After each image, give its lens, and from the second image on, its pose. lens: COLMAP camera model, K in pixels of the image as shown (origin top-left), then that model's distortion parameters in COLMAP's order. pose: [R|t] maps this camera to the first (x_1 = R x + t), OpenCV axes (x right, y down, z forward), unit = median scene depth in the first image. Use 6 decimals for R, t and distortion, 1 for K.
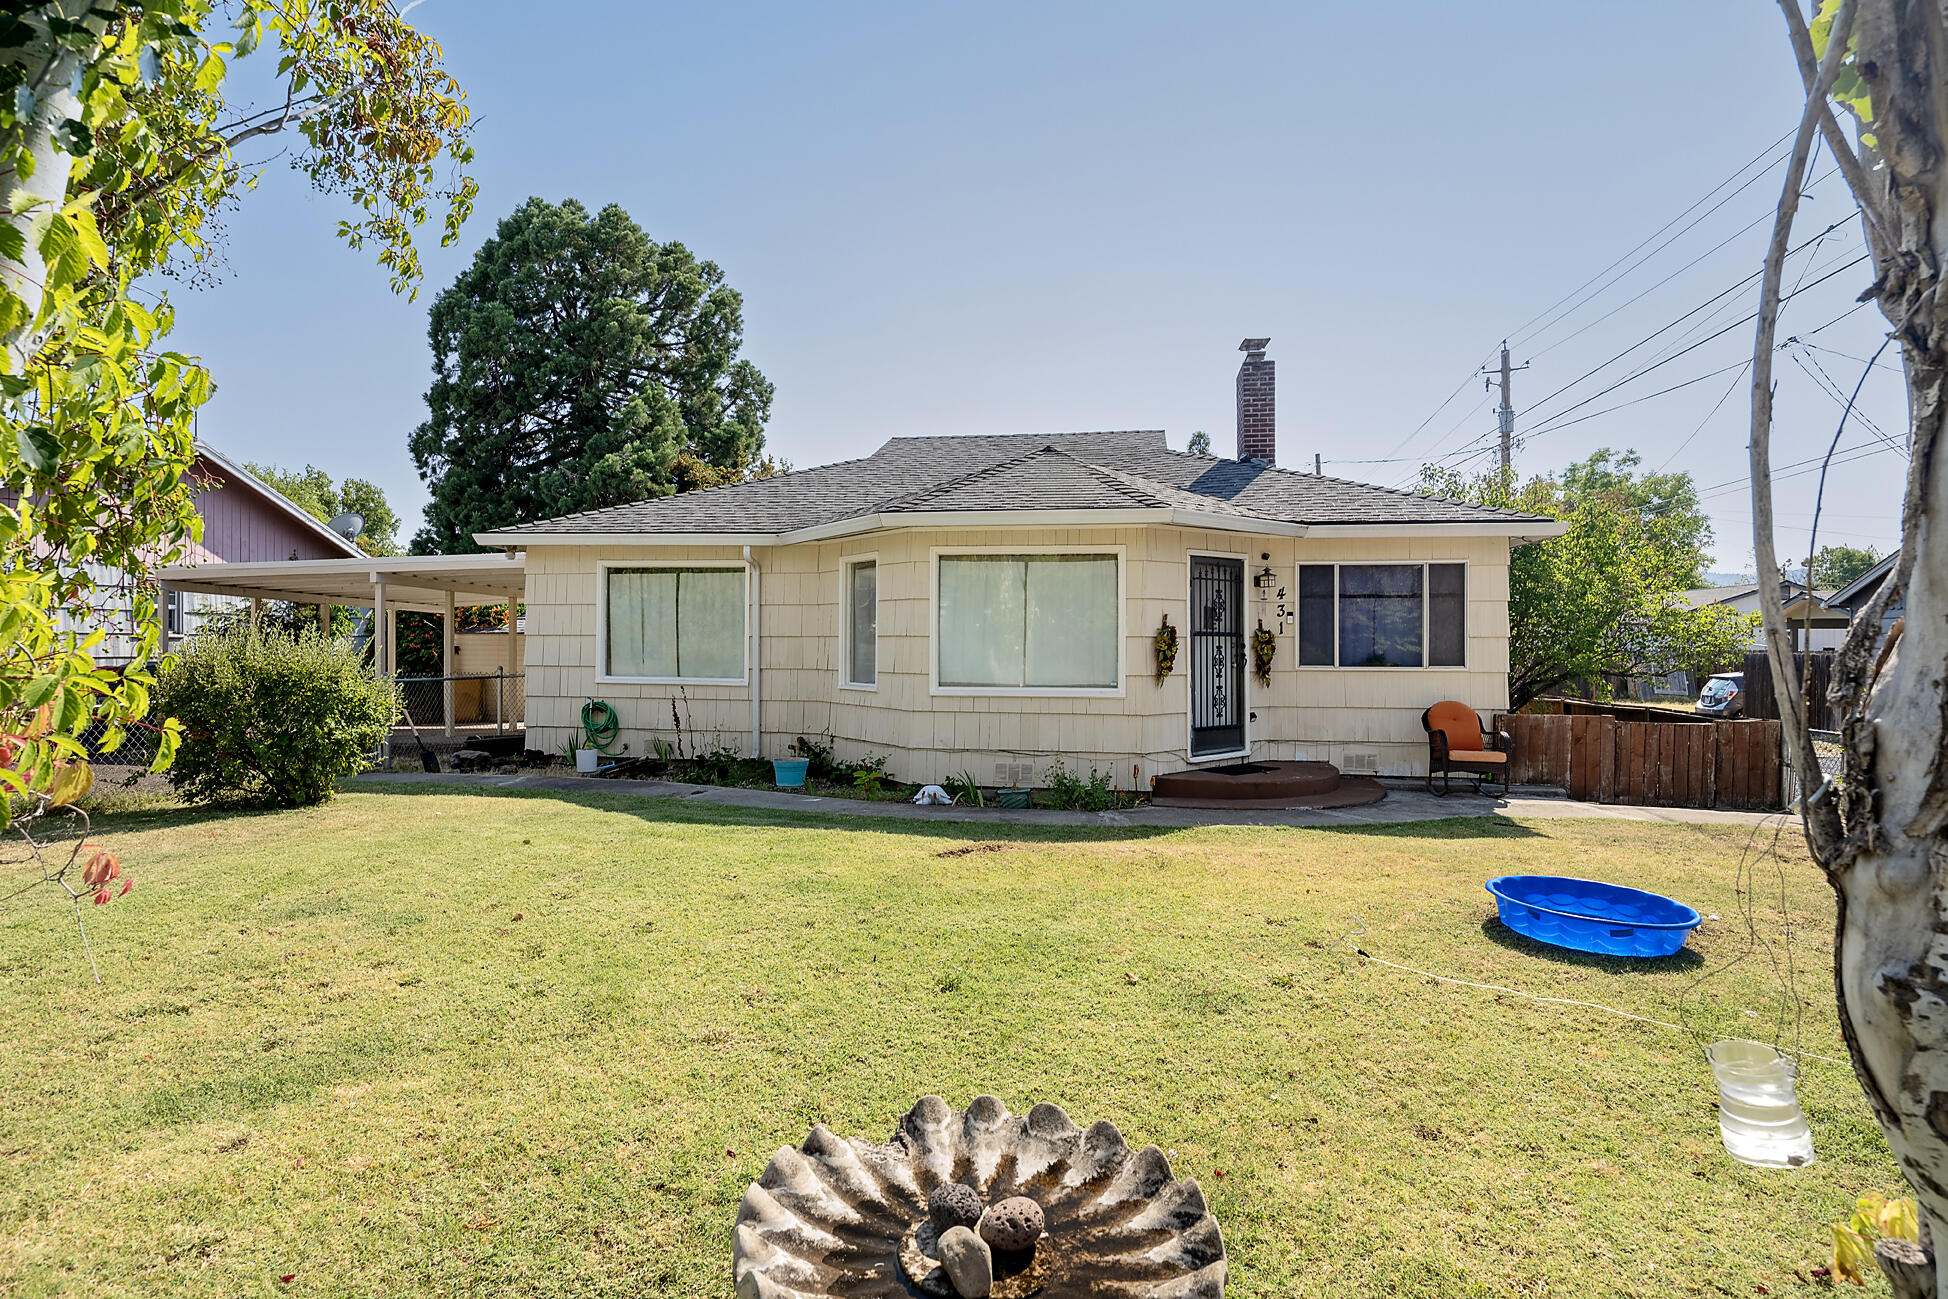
lens RADIAL K [[1009.5, 0, 971.2], [0, 1009.5, 647.9], [0, 0, 1]] dist [-0.004310, -0.000262]
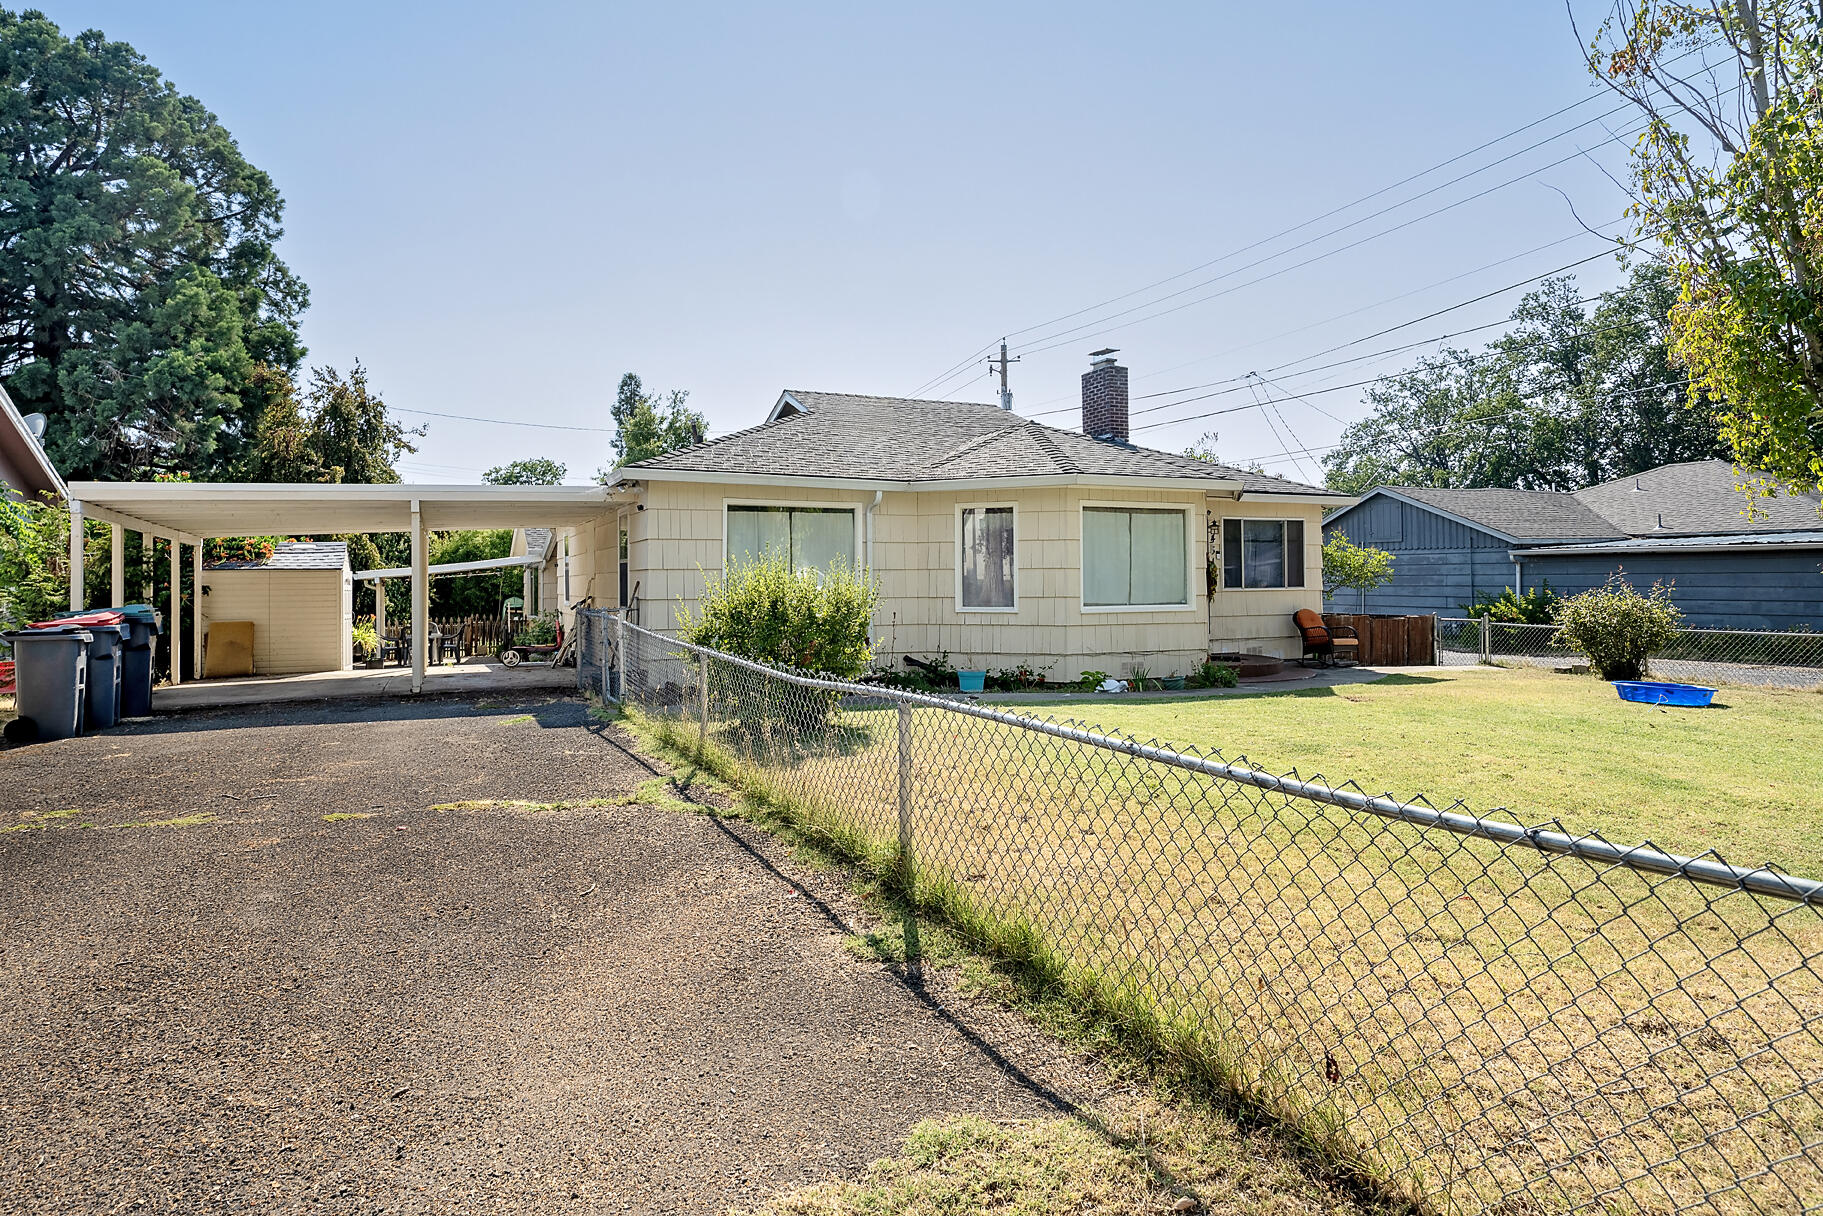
lens RADIAL K [[1018.8, 0, 876.7], [0, 1018.8, 572.7], [0, 0, 1]] dist [0.002780, 0.000061]
pose [[0.847584, -0.004462, 0.530642, -0.890191], [0.011723, 0.999878, -0.010316, 0.004930], [-0.530532, 0.014964, 0.847533, 0.014707]]
